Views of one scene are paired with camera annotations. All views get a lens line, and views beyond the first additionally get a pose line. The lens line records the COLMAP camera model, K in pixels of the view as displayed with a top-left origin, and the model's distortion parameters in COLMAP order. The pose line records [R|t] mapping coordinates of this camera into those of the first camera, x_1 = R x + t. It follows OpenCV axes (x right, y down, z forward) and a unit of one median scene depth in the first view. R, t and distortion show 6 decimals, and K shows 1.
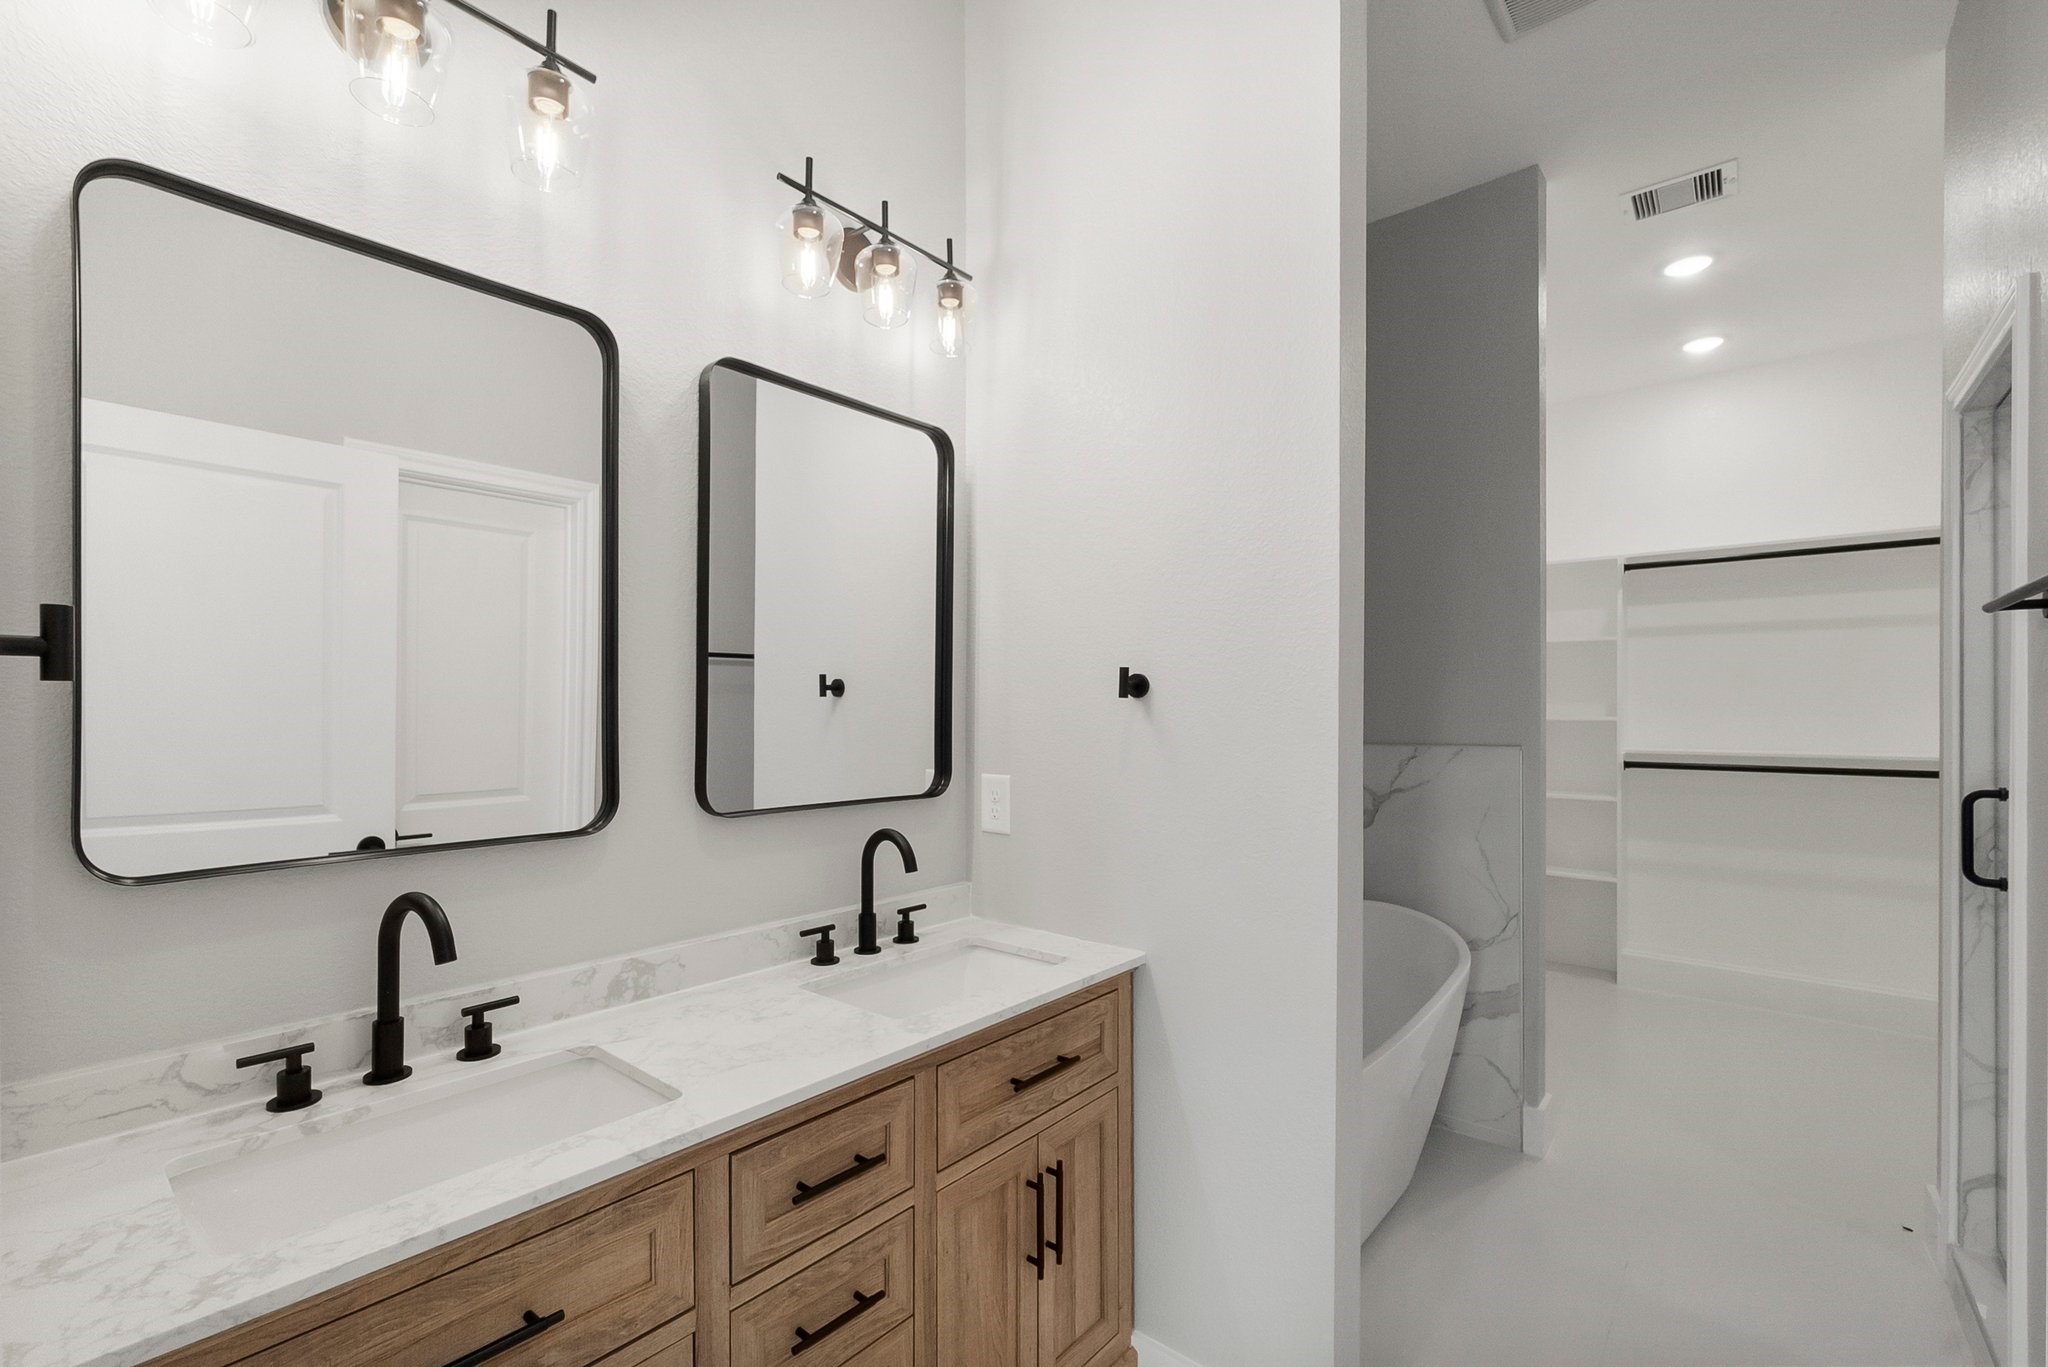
lens RADIAL K [[884.0, 0, 984.5], [0, 884.0, 711.0], [0, 0, 1]] dist [-0.001659, 0.000196]
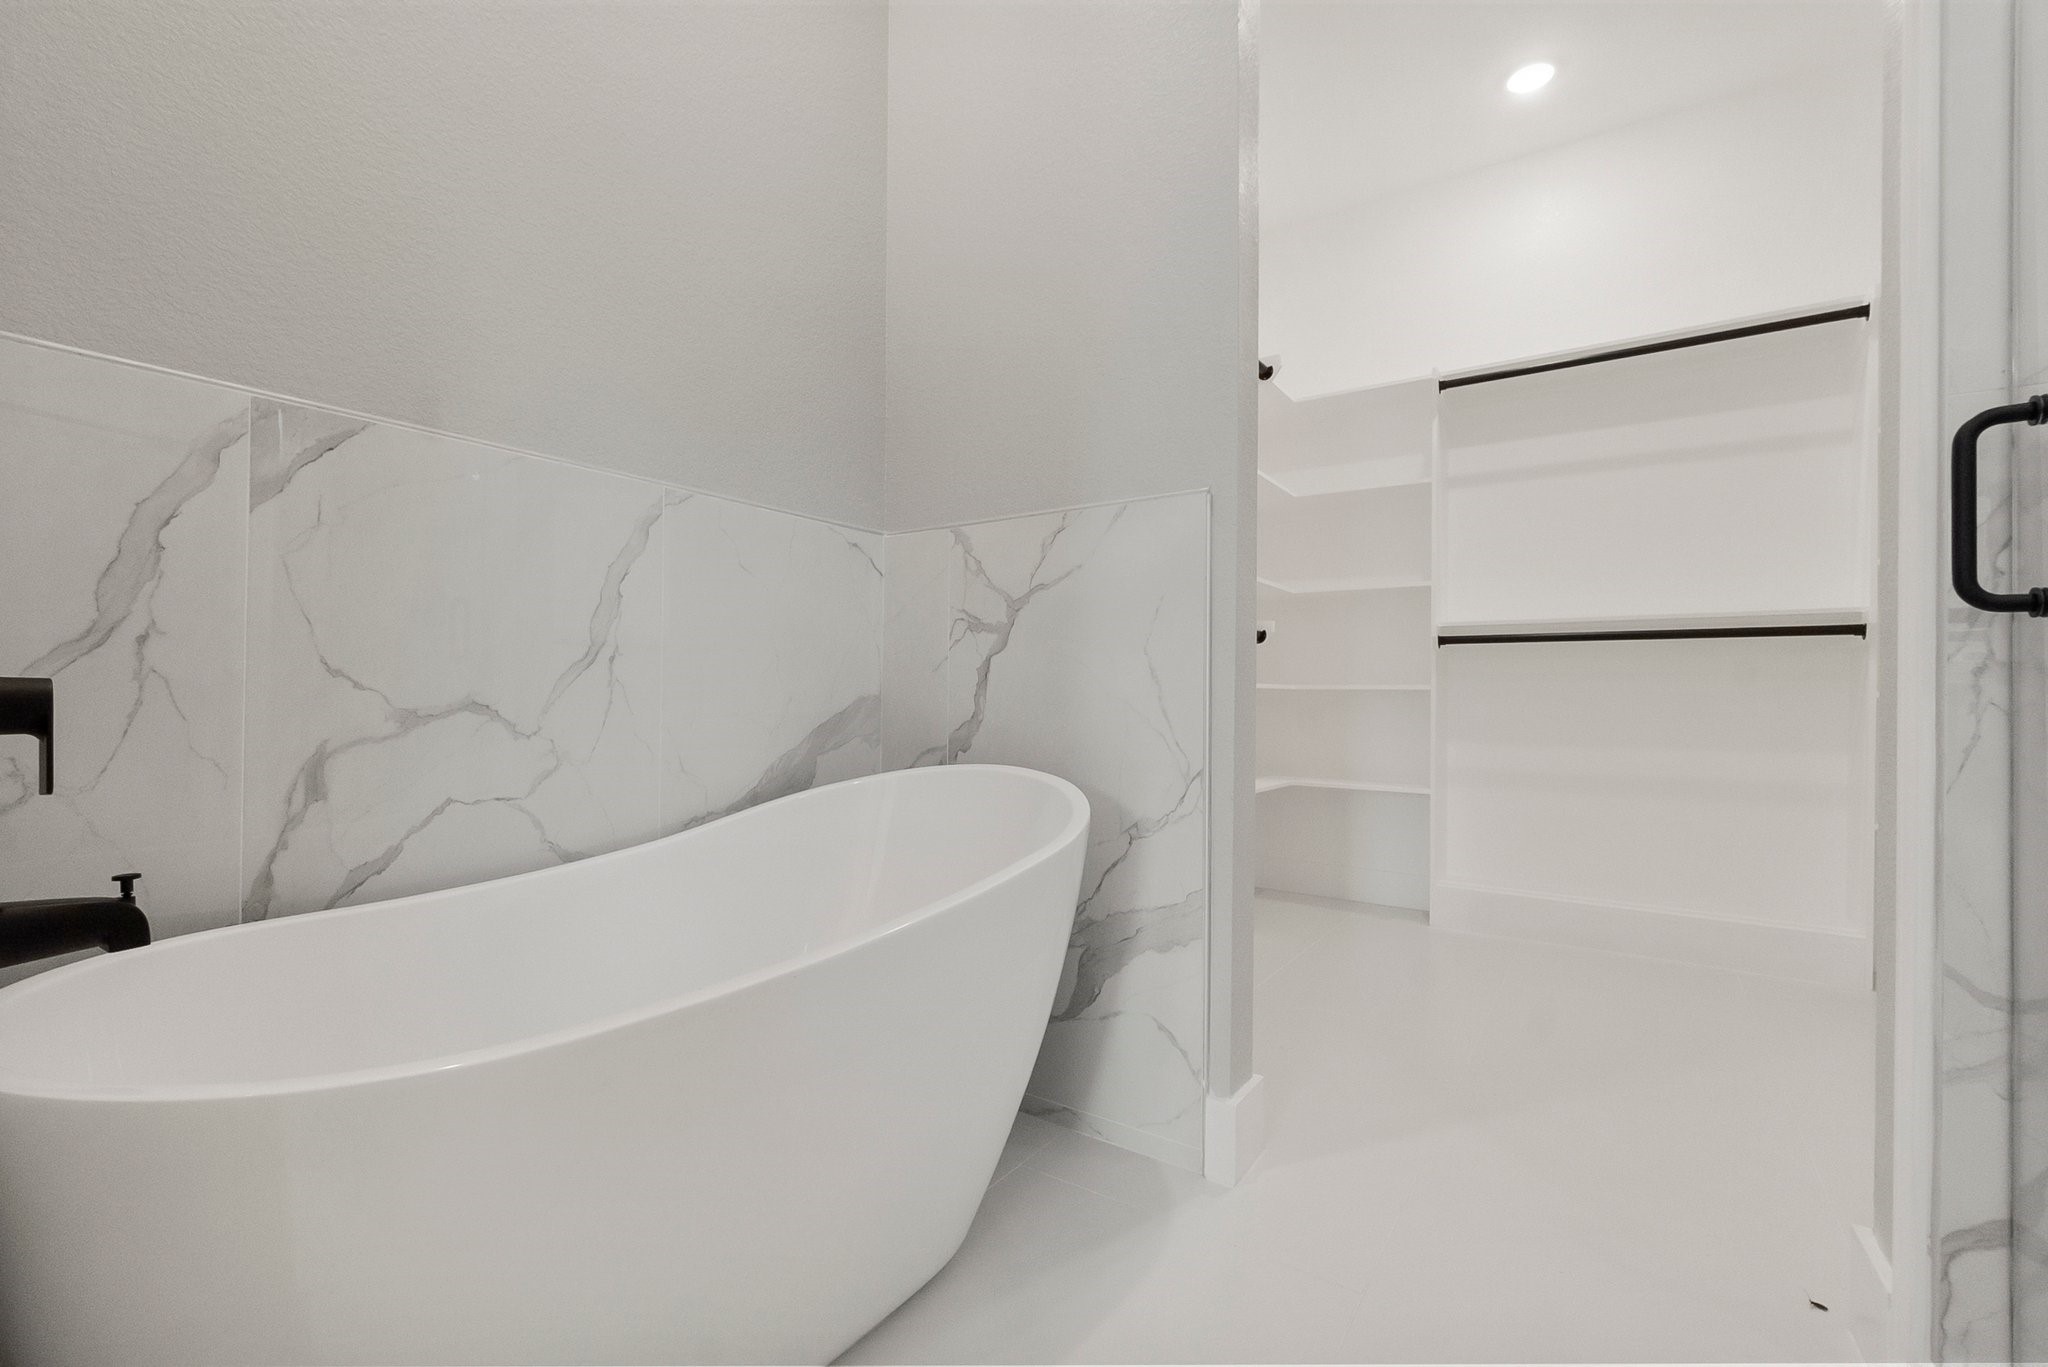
lens RADIAL K [[875.7, 0, 986.9], [0, 875.7, 694.7], [0, 0, 1]] dist [-0.001123, -0.000678]
pose [[0.995680, 0.010540, 0.092251, 0.400259], [-0.009576, 0.999895, -0.010876, 0.183177], [-0.092356, 0.009945, 0.995676, 0.423748]]
